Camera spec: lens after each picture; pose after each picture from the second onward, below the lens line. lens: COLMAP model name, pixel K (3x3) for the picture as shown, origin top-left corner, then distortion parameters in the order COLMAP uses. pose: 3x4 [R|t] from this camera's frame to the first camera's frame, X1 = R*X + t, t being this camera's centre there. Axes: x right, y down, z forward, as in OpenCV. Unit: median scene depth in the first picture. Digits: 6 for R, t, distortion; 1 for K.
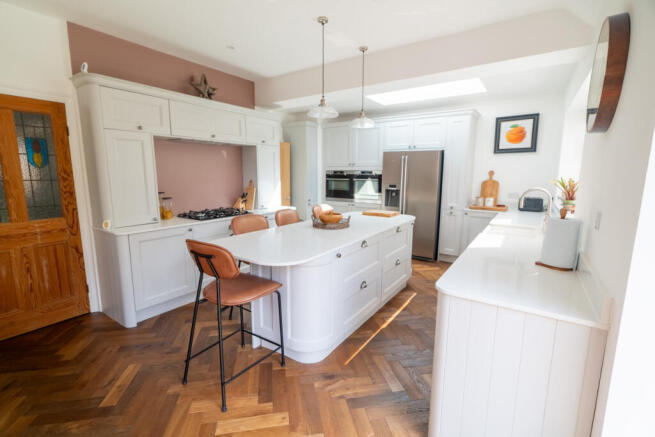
lens RADIAL K [[298.2, 0, 328.0], [0, 298.2, 217.8], [0, 0, 1]] dist [-0.000272, -0.000092]
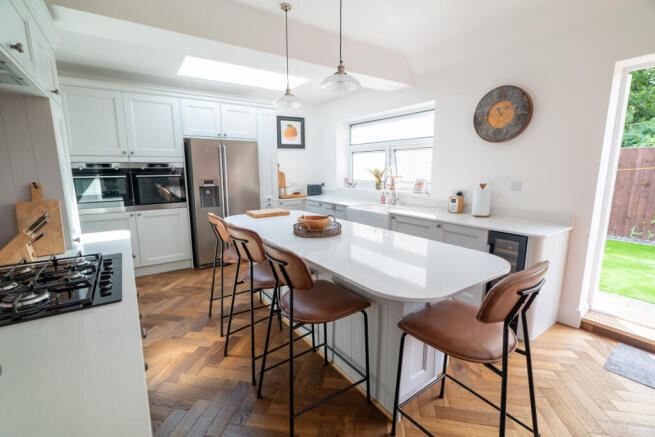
lens RADIAL K [[298.2, 0, 327.8], [0, 298.2, 218.1], [0, 0, 1]] dist [-0.000272, -0.000092]
pose [[0.352244, -0.166691, 0.920944, -0.458144], [0.143499, 0.981995, 0.122855, -0.067659], [-0.924842, 0.088879, 0.369822, 0.440587]]
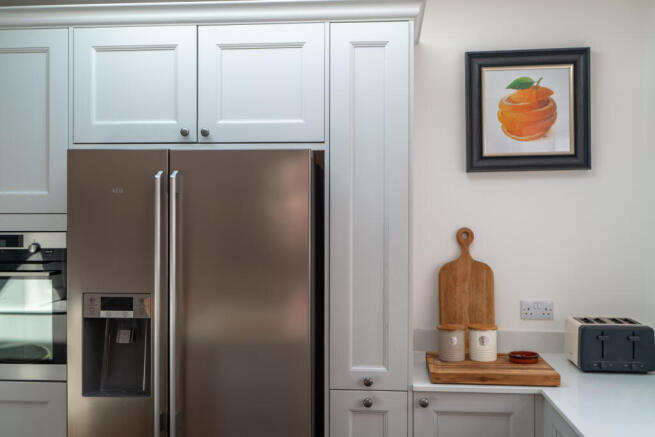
lens RADIAL K [[651.4, 0, 326.9], [0, 651.4, 218.0], [0, 0, 1]] dist [-0.006334, 0.000000]
pose [[0.866977, -0.007340, 0.498294, 0.119058], [0.079112, 0.989239, -0.123074, -0.103196], [-0.492029, 0.146123, 0.858228, 0.532640]]
